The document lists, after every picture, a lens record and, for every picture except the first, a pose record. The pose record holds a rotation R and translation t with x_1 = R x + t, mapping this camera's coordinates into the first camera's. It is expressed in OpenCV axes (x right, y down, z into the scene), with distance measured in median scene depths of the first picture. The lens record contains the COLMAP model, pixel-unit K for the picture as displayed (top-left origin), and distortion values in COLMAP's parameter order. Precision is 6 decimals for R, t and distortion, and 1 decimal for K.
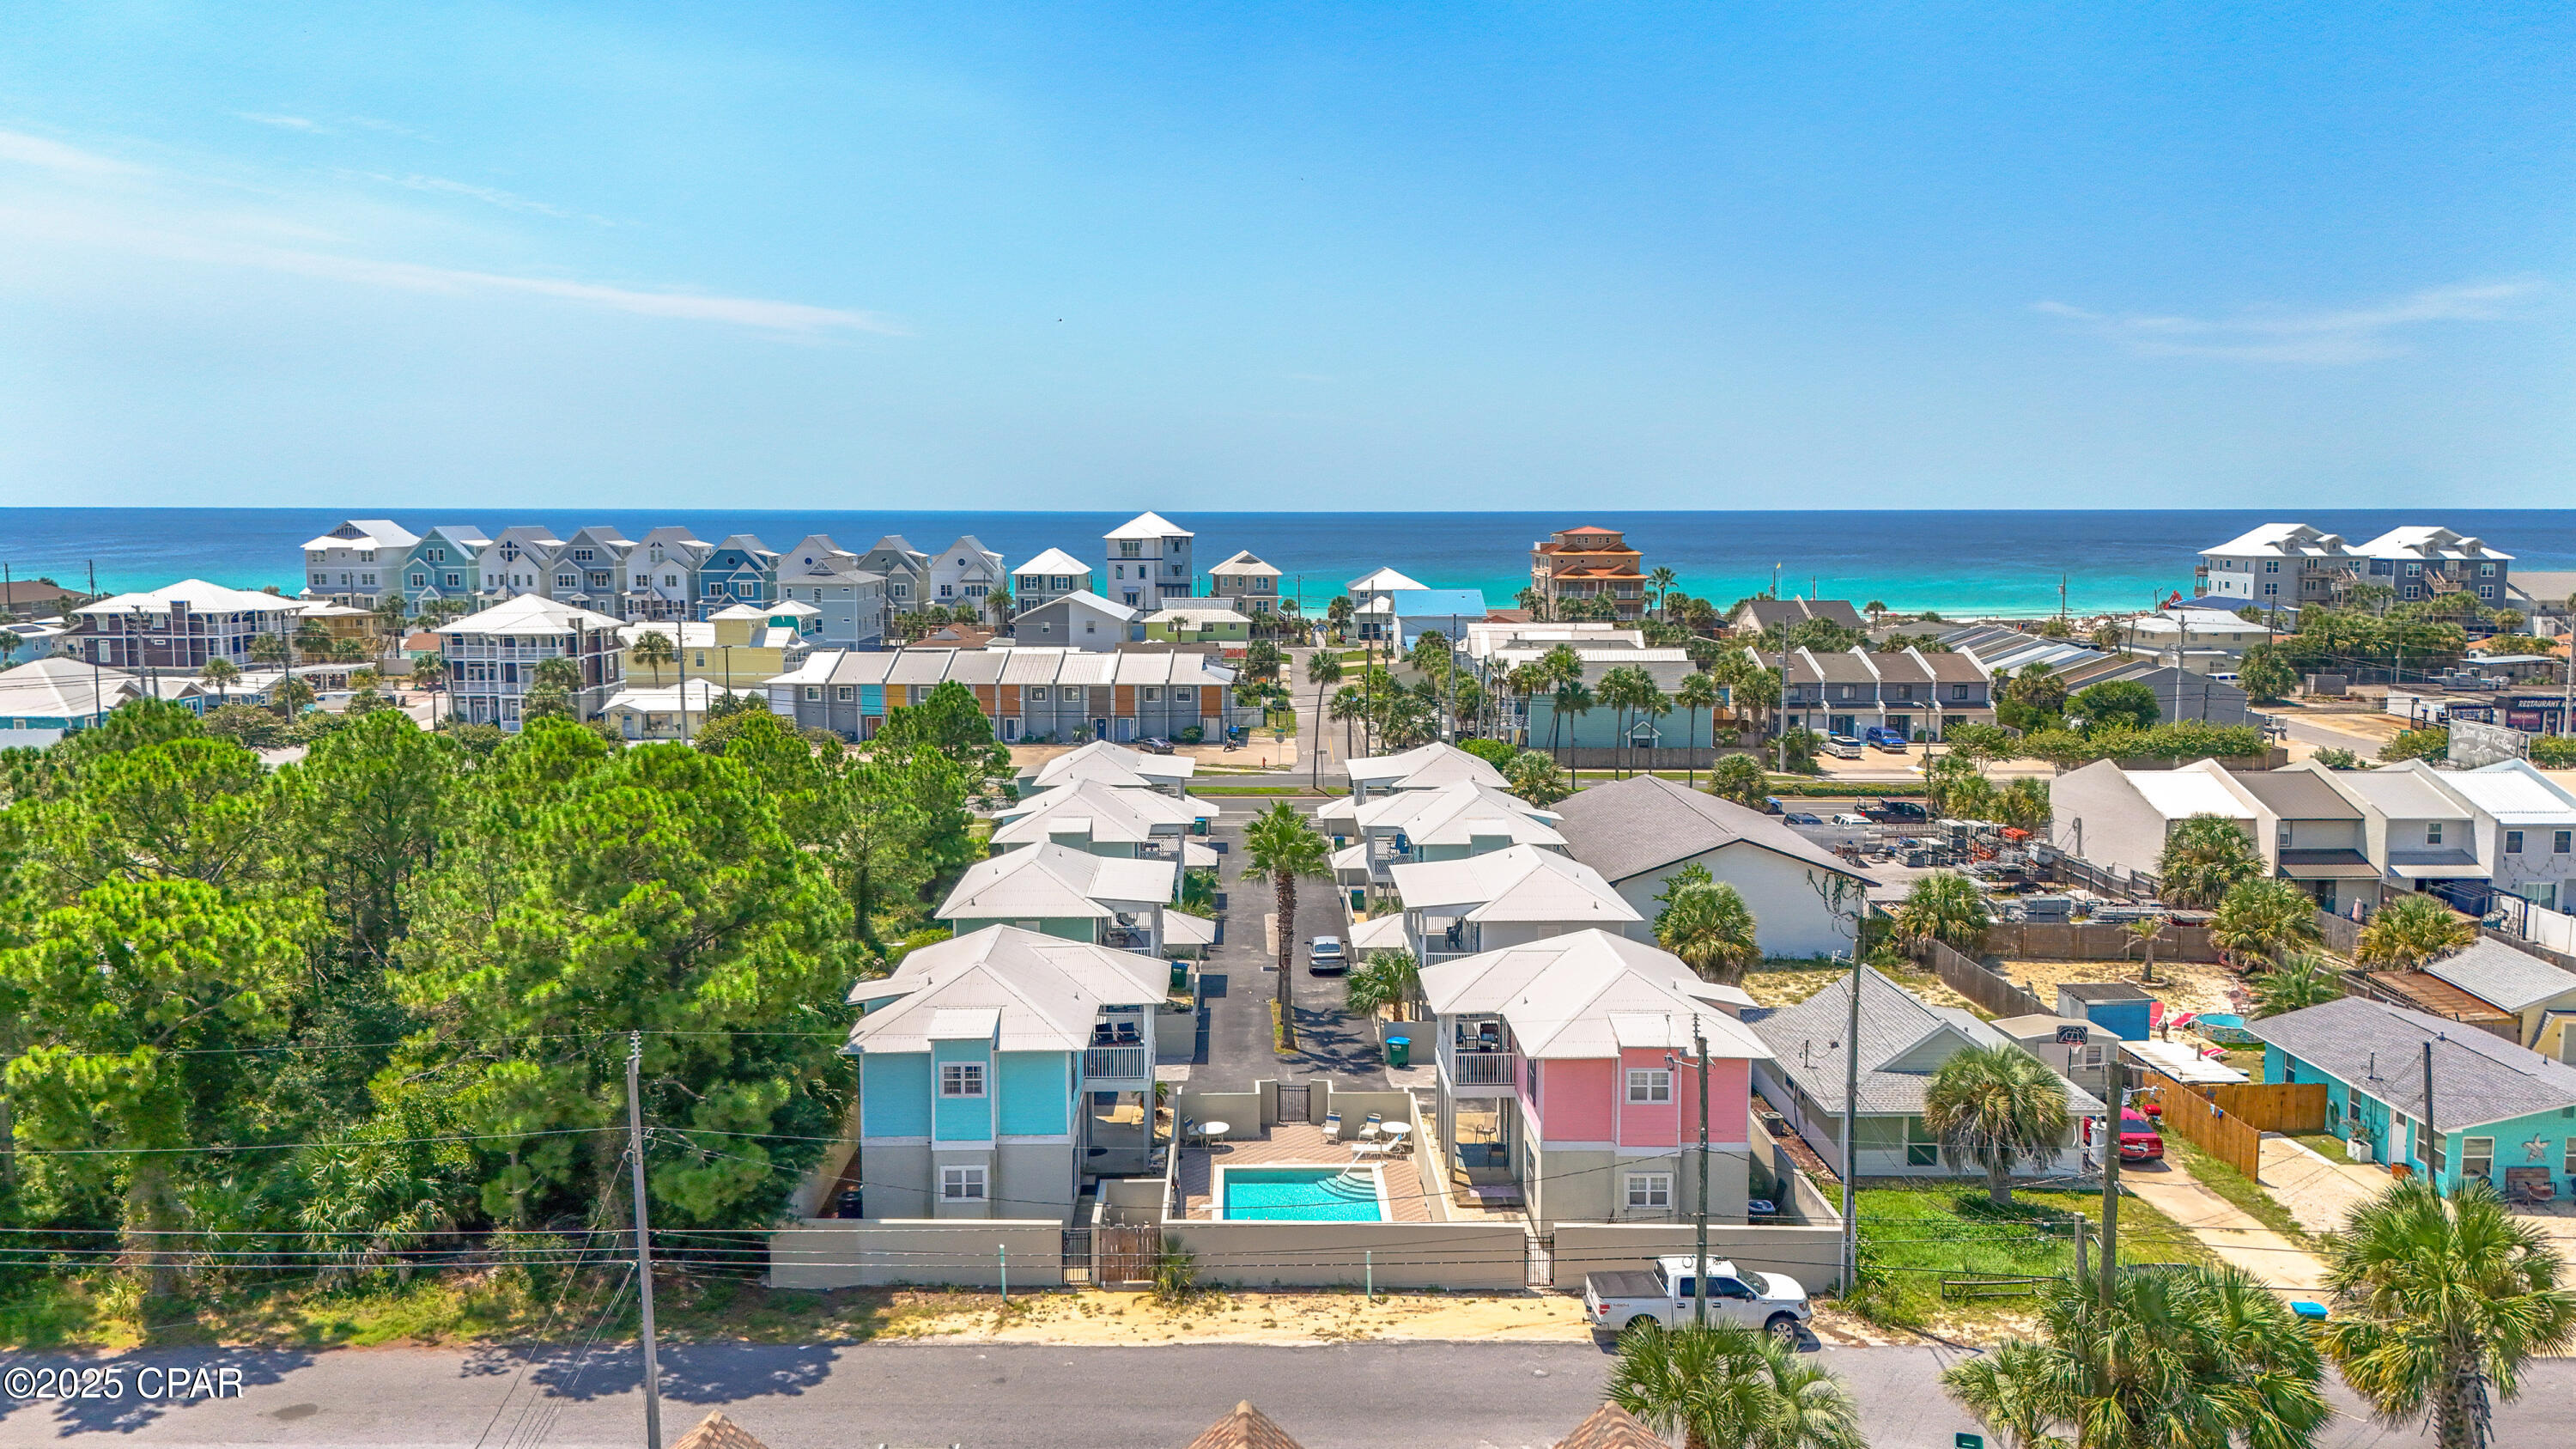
lens RADIAL K [[1868.4, 0, 1289.0], [0, 1868.4, 724.9], [0, 0, 1]] dist [0.074162, -0.071240]
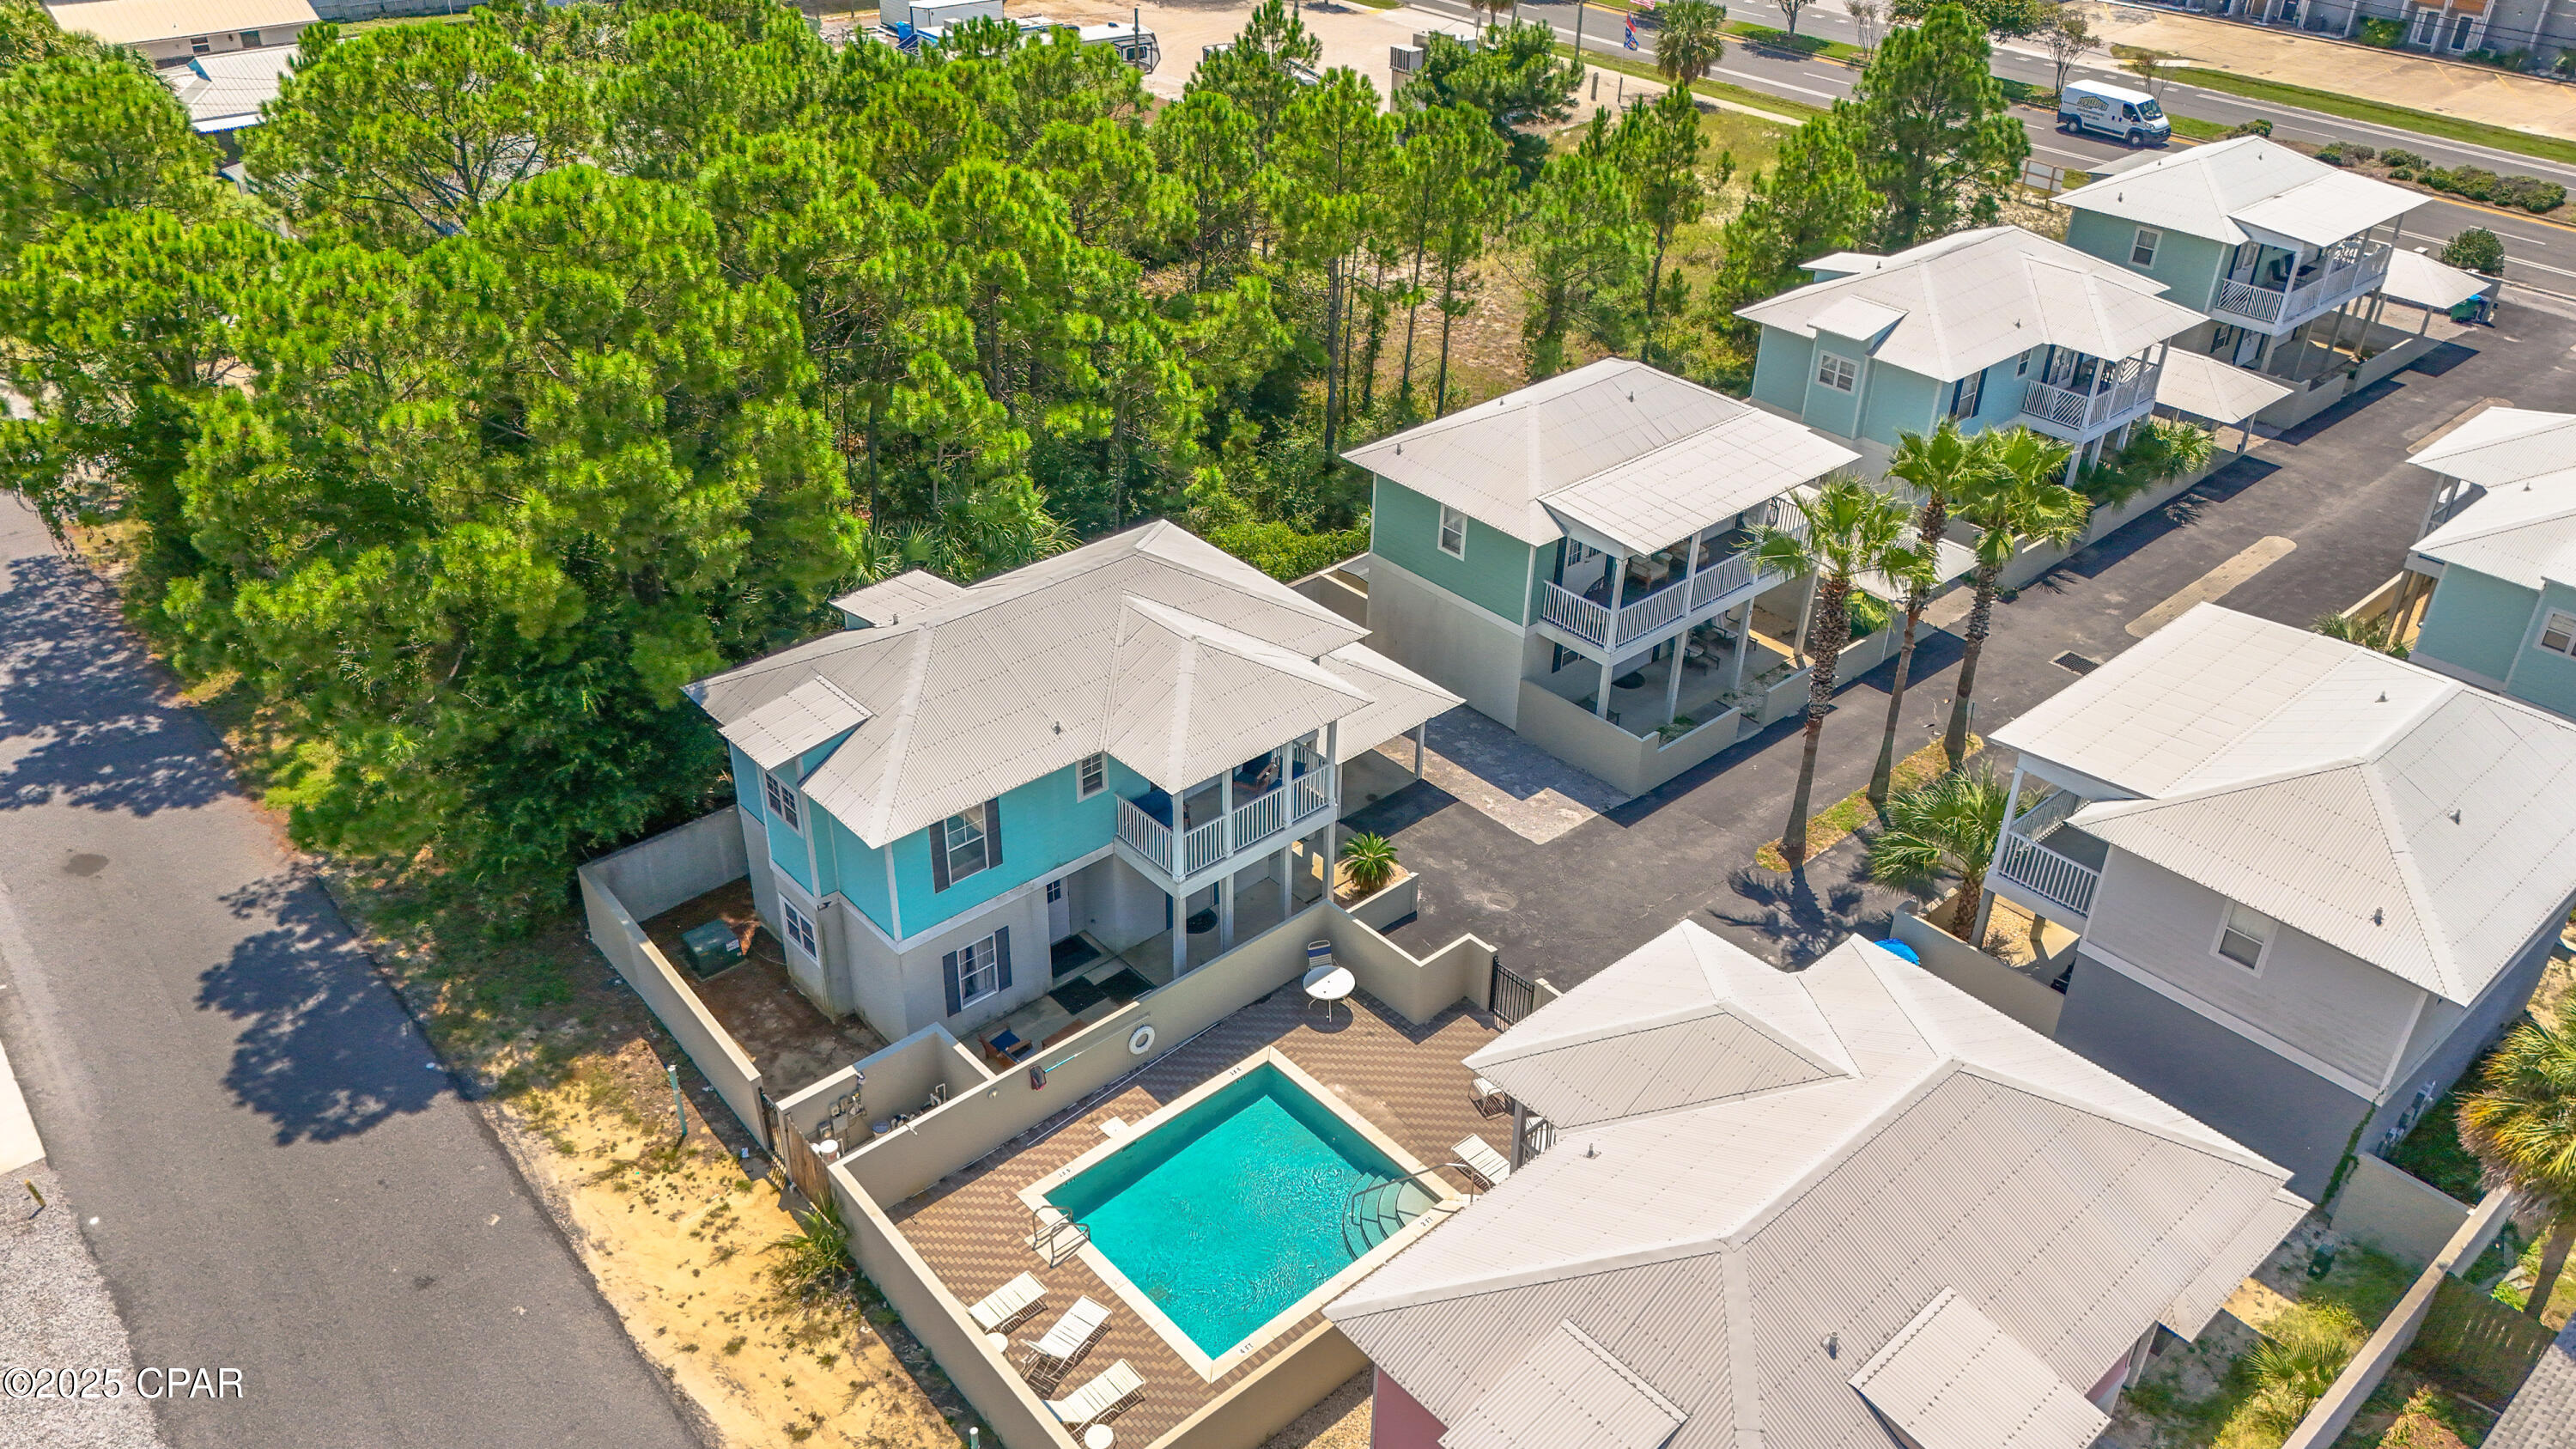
lens RADIAL K [[1868.4, 0, 1289.0], [0, 1868.4, 724.9], [0, 0, 1]] dist [0.074162, -0.071240]
pose [[0.642638, 0.412817, -0.645444, 0.129161], [-0.101763, 0.880956, 0.462126, -0.057142], [0.759382, -0.231297, 0.608145, 0.271962]]
